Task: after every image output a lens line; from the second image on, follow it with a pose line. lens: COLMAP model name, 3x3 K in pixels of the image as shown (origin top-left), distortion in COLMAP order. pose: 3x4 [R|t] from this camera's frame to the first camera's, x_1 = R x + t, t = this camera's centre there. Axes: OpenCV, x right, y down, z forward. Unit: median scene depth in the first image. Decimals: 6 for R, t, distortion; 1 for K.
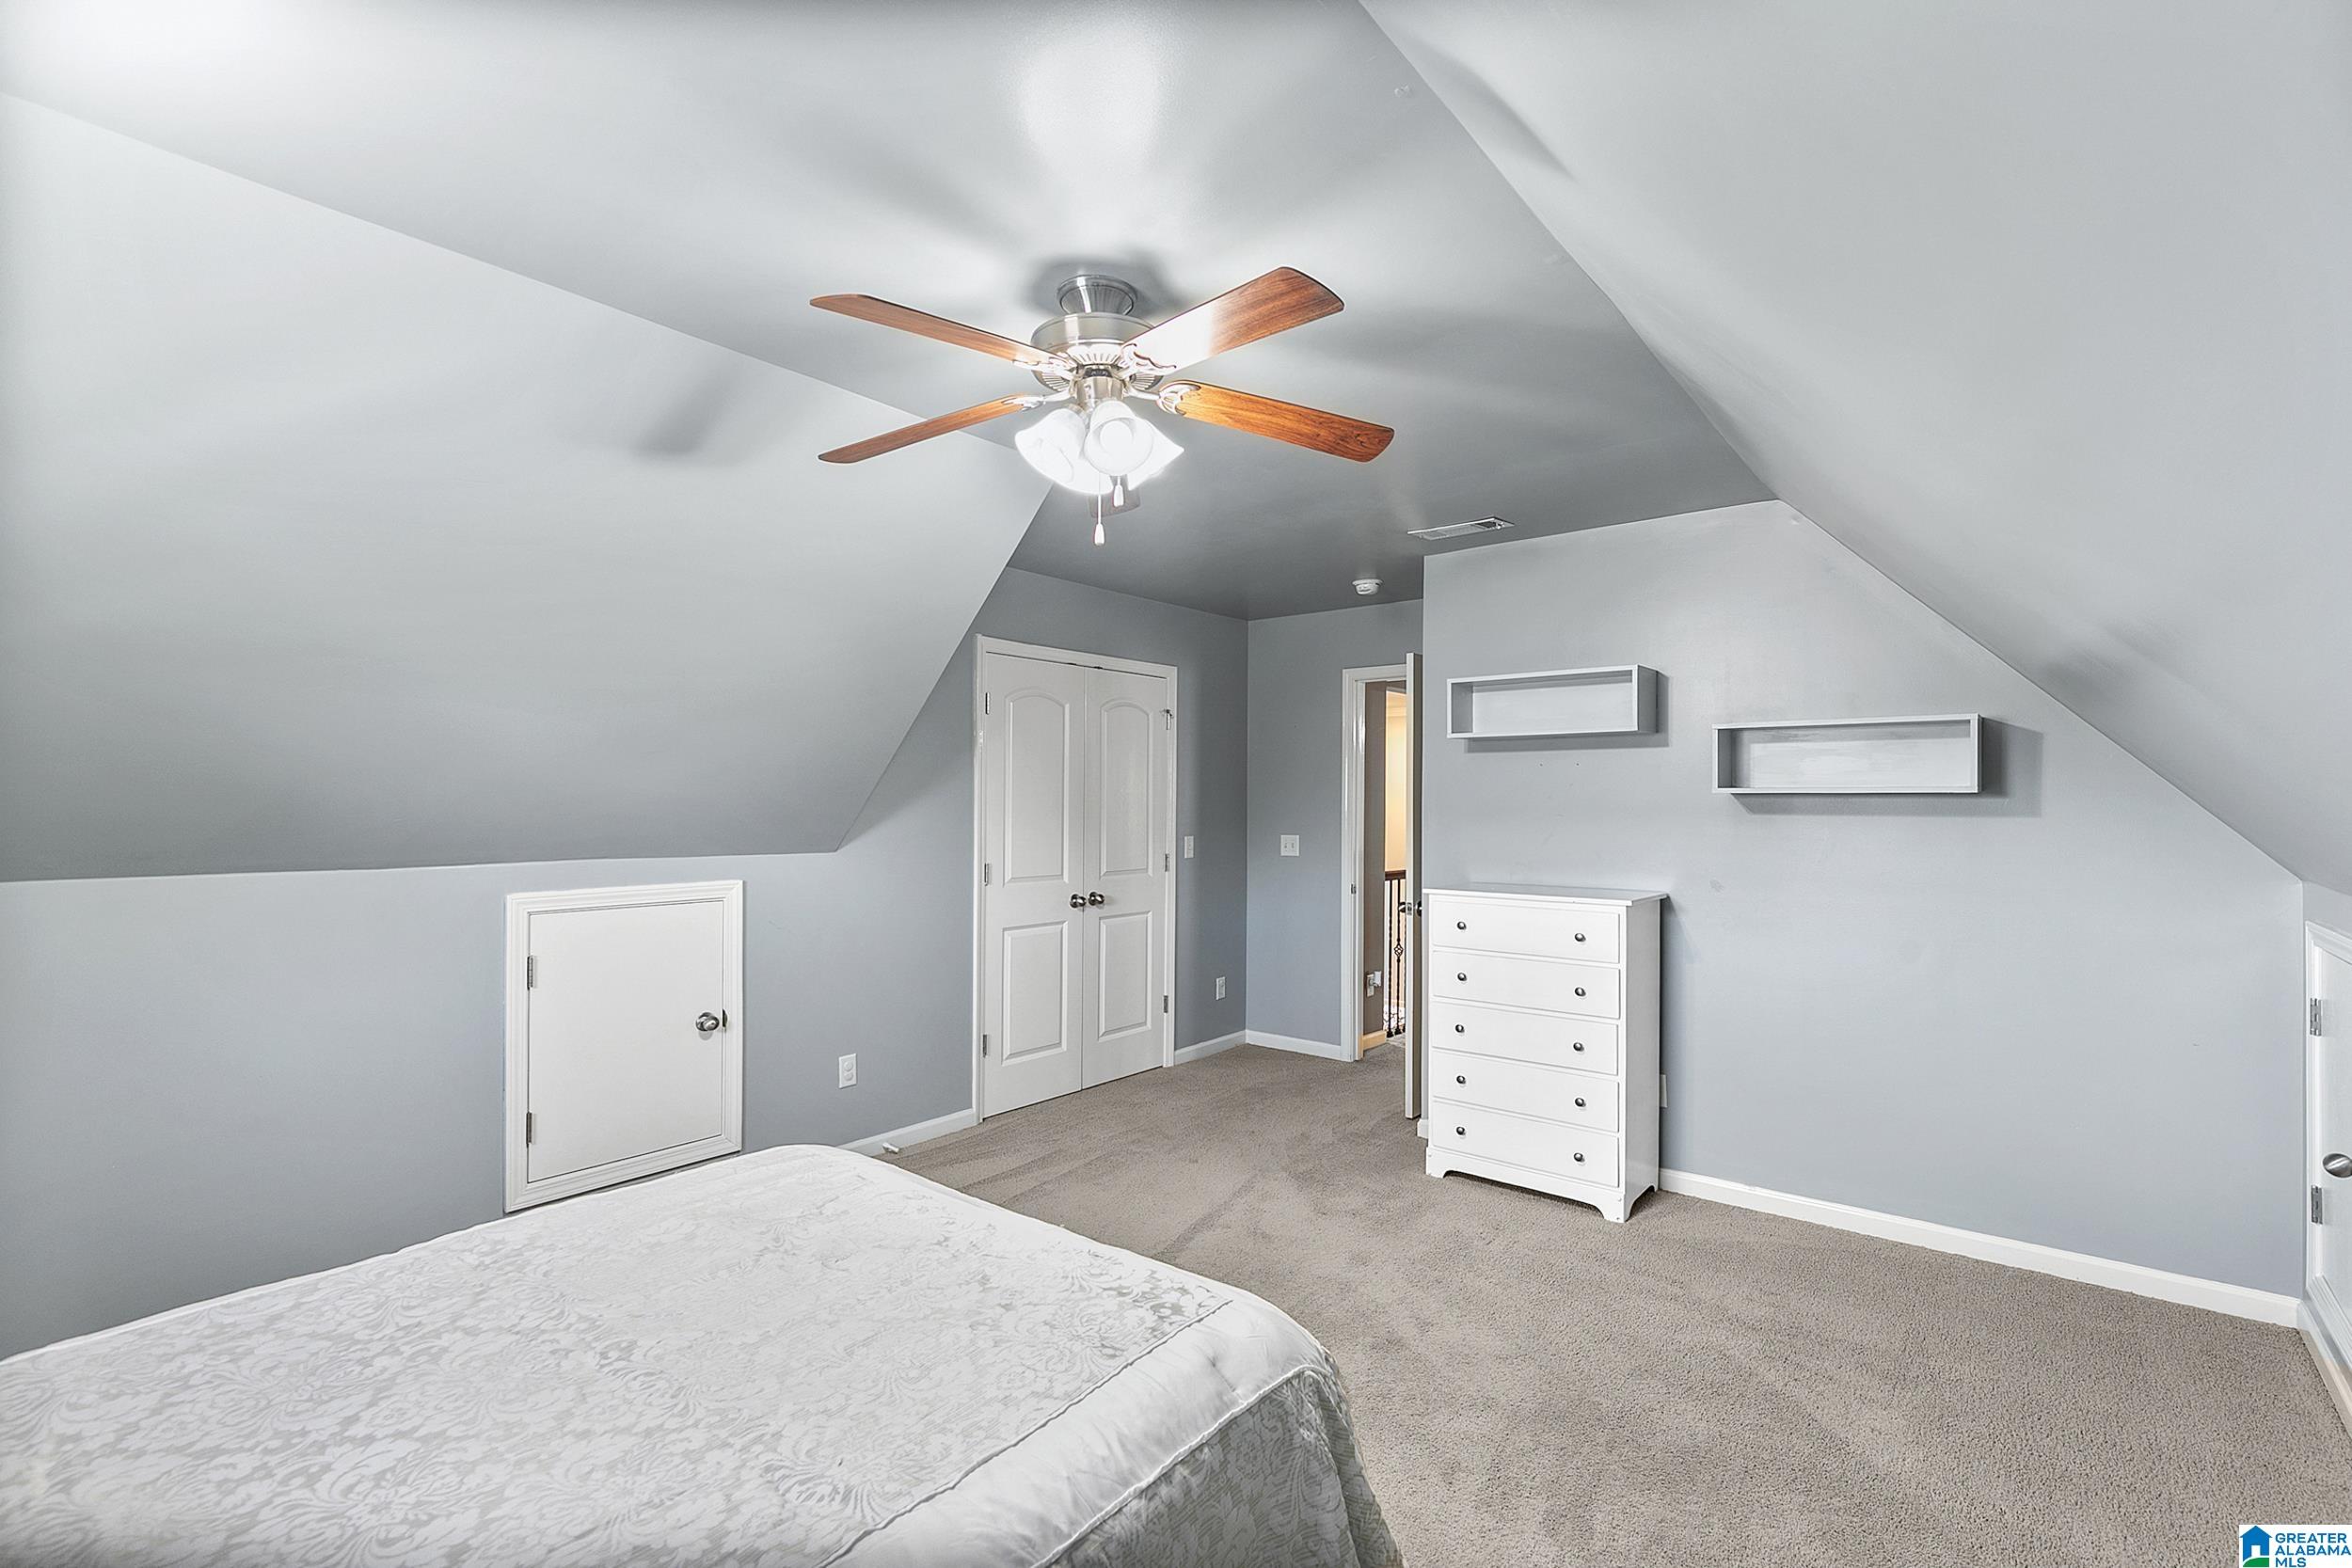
lens RADIAL K [[1057.3, 0, 1298.5], [0, 1057.3, 825.9], [0, 0, 1]] dist [0.002981, 0.000424]
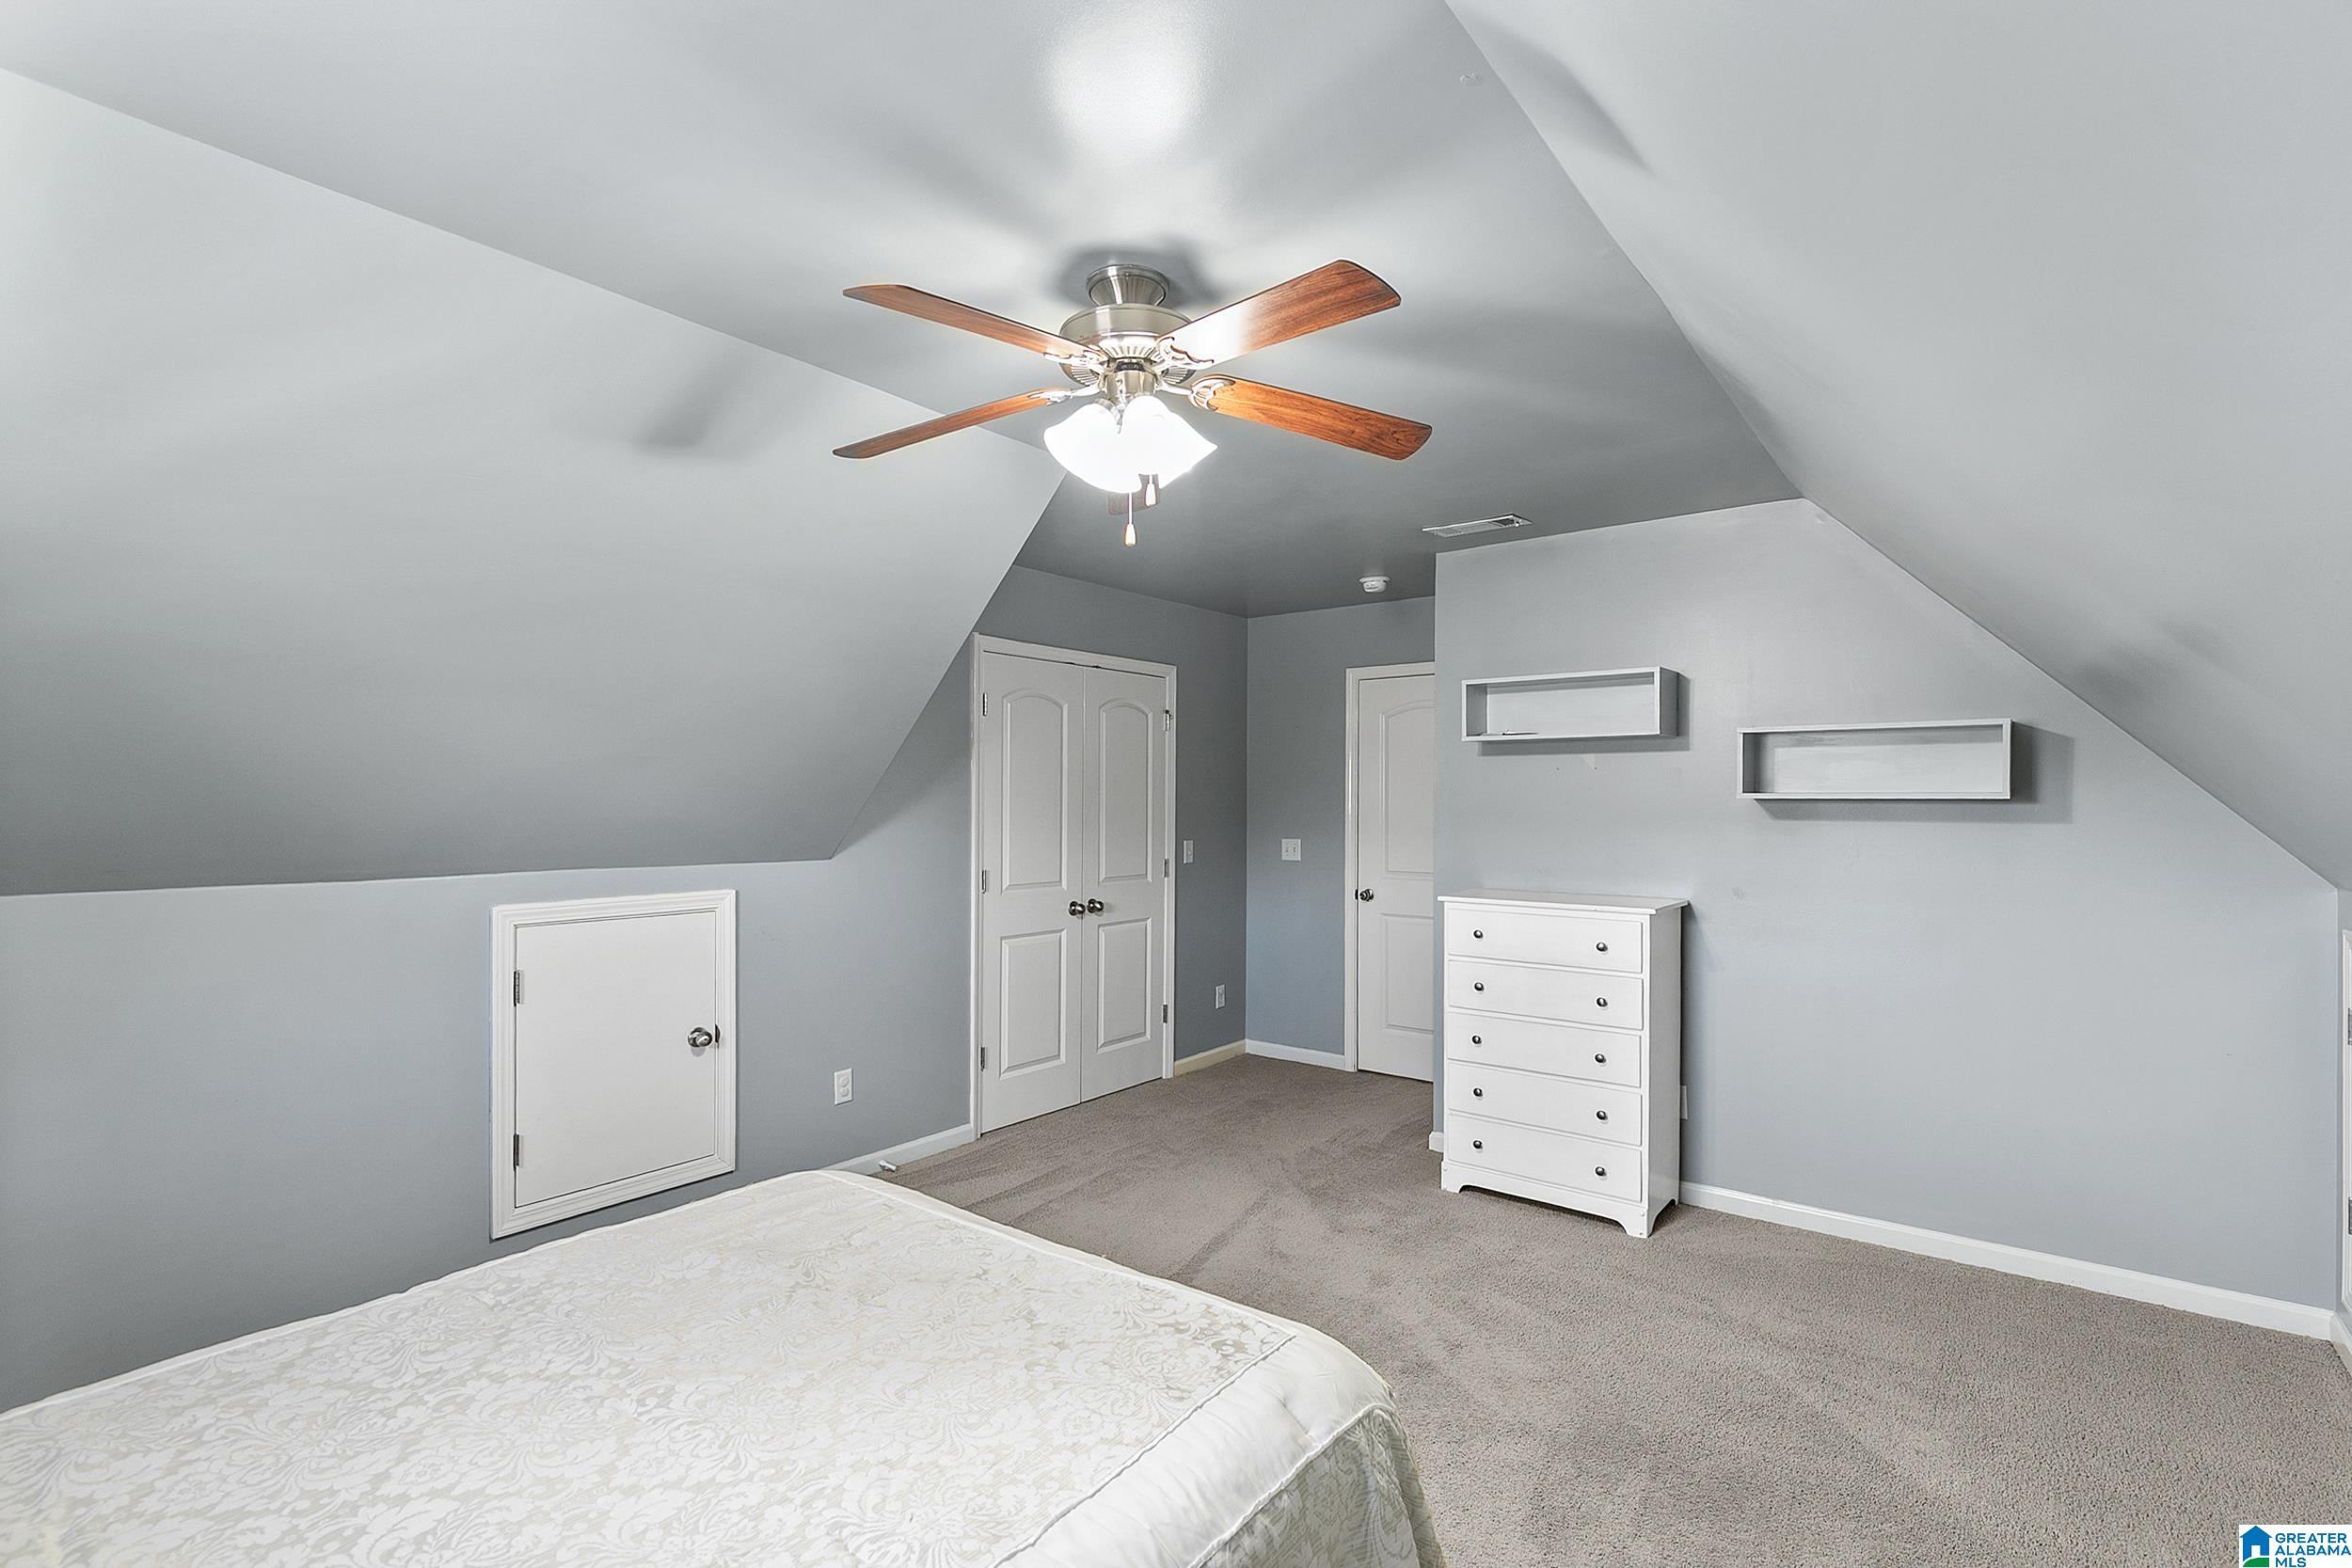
lens RADIAL K [[1057.3, 0, 1168.2], [0, 1057.3, 802.3], [0, 0, 1]] dist [0.002981, 0.000424]
pose [[0.999800, -0.001323, 0.019960, -0.165580], [0.001229, 0.999988, 0.004711, -0.035273], [-0.019966, -0.004685, 0.999790, 0.035222]]
